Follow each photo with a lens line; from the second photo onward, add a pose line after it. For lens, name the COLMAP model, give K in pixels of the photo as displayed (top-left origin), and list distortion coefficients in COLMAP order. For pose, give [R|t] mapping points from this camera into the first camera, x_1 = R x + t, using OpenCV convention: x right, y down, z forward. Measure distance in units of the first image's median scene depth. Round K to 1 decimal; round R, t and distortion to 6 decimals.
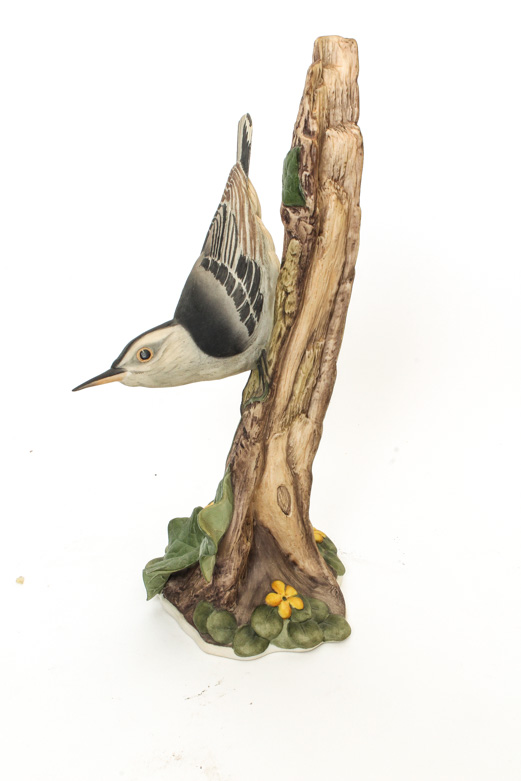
lens RADIAL K [[1186.0, 0, 260.9], [0, 1186.0, 391.0], [0, 0, 1]] dist [-0.018150, 0.000000]
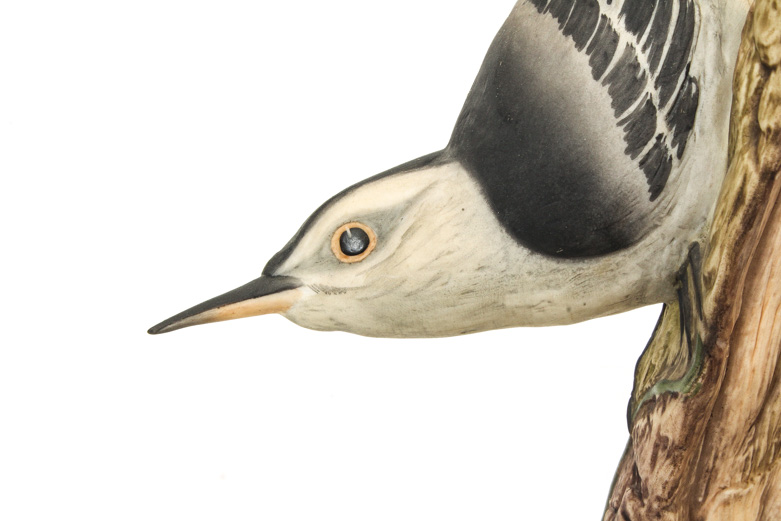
lens RADIAL K [[1844.3, 0, 390.3], [0, 1844.3, 258.9], [0, 0, 1]] dist [0.110874, 0.000000]
pose [[0.977188, 0.043866, -0.207797, 0.028006], [-0.057377, 0.996581, -0.059445, 0.006671], [0.204479, 0.070012, 0.976364, 0.462058]]
